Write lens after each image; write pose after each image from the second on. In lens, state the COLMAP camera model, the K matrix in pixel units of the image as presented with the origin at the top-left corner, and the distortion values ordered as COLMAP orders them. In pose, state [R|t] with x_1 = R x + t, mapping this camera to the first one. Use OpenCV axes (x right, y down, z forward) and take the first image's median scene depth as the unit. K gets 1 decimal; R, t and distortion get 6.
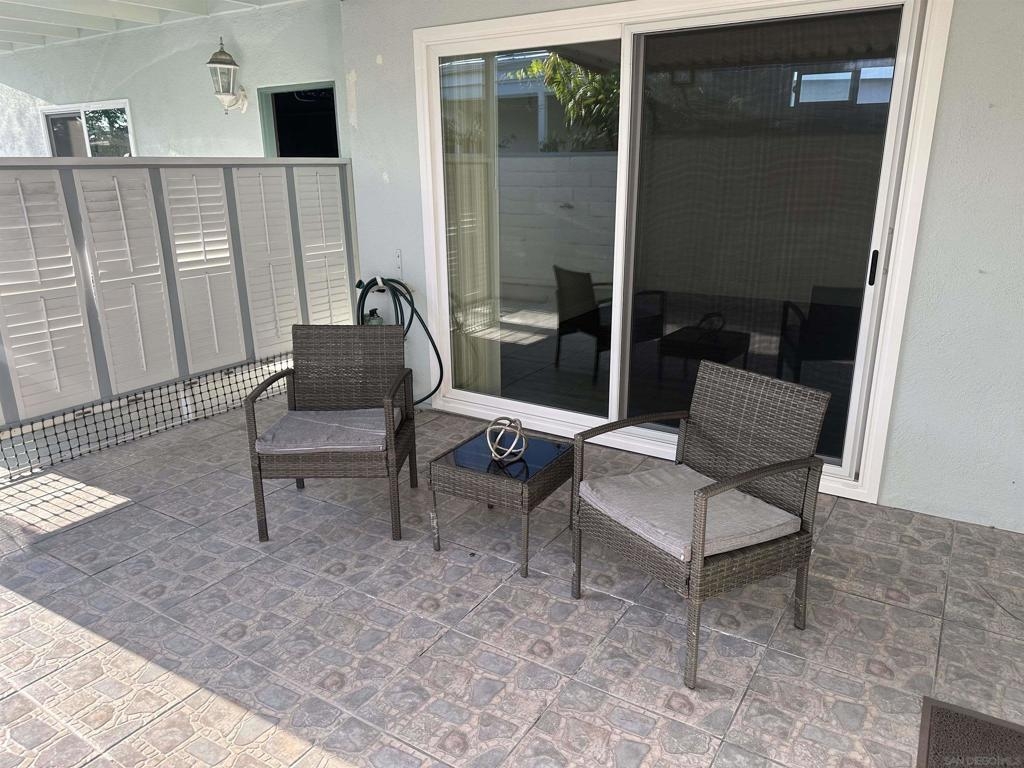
lens RADIAL K [[715.5, 0, 512.6], [0, 715.5, 389.8], [0, 0, 1]] dist [0.000216, -0.001100]
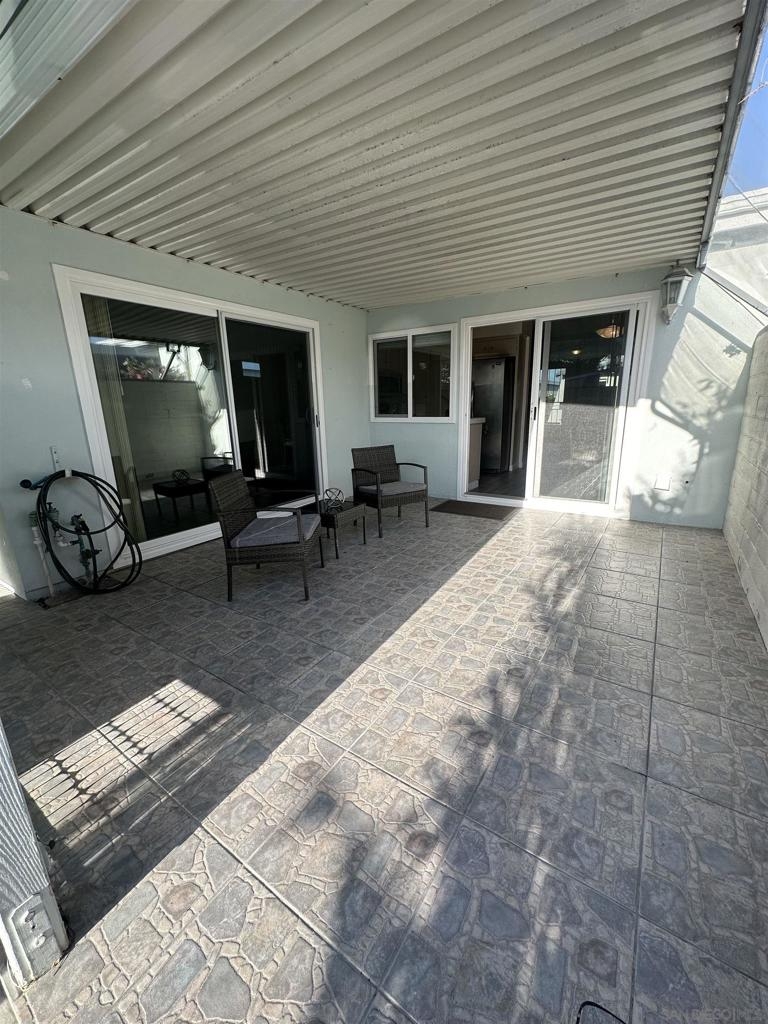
lens RADIAL K [[412.5, 0, 387.8], [0, 412.5, 508.9], [0, 0, 1]] dist [-0.001210, -0.000097]
pose [[0.019443, -0.244058, 0.969566, -1.085067], [0.302457, 0.925747, 0.226962, -0.123486], [-0.952965, 0.288840, 0.091817, 0.617483]]
